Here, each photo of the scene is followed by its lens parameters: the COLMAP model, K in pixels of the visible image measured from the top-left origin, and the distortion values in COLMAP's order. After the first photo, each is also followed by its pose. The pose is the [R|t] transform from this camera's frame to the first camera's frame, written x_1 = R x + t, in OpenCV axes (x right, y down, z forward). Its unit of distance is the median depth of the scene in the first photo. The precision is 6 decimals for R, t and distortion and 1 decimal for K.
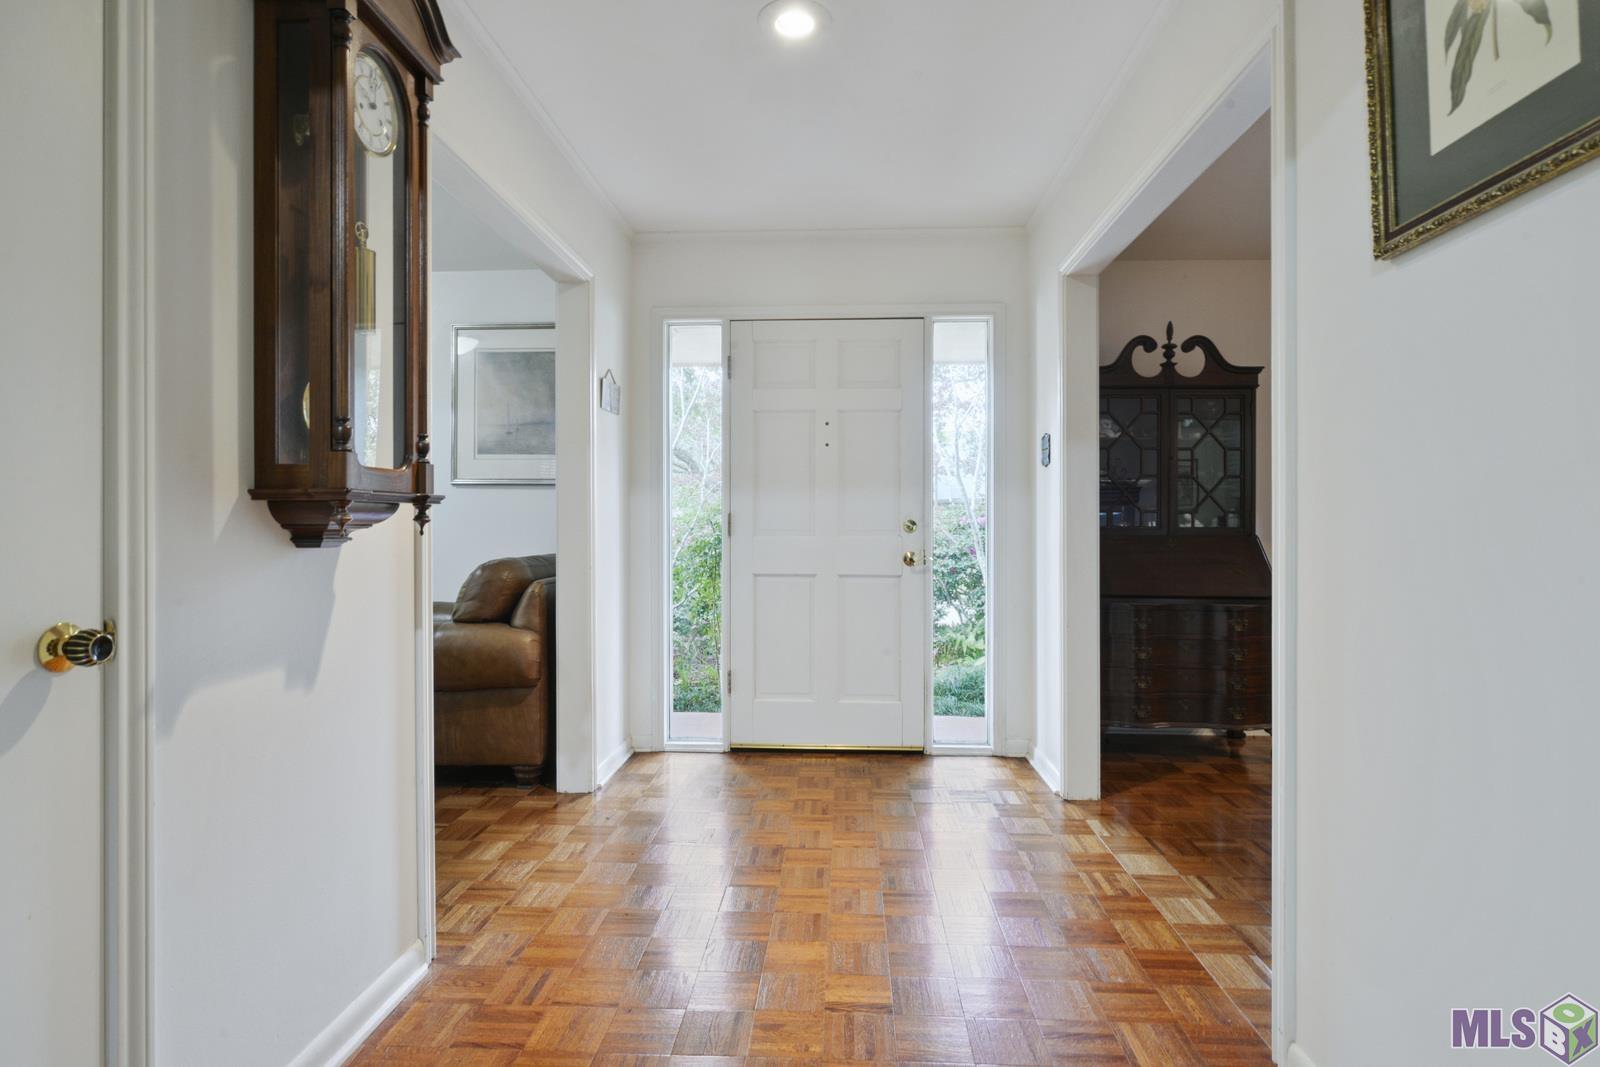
lens RADIAL K [[803.7, 0, 804.9], [0, 803.7, 533.5], [0, 0, 1]] dist [-0.001175, 0.001561]
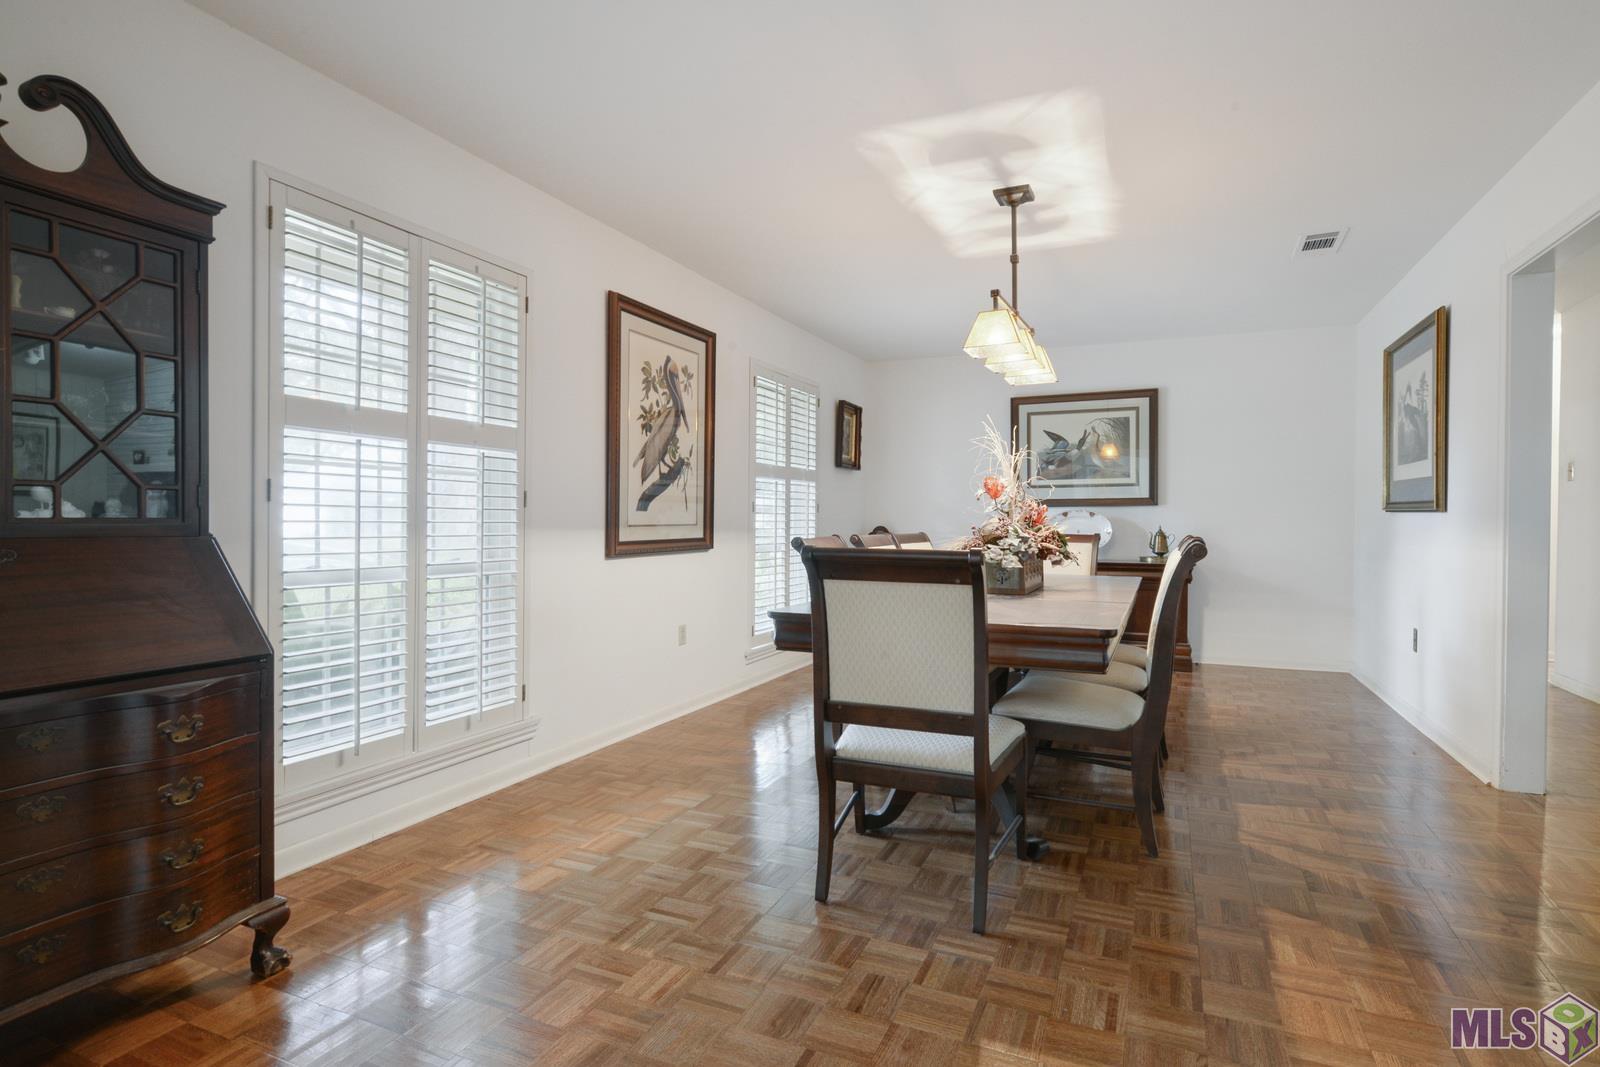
lens RADIAL K [[803.7, 0, 807.0], [0, 803.7, 532.7], [0, 0, 1]] dist [-0.001175, 0.001561]
pose [[0.360137, -0.010950, 0.932835, 0.224476], [0.000020, 0.999931, 0.011729, -0.005000], [-0.932900, -0.004205, 0.360112, 0.467335]]
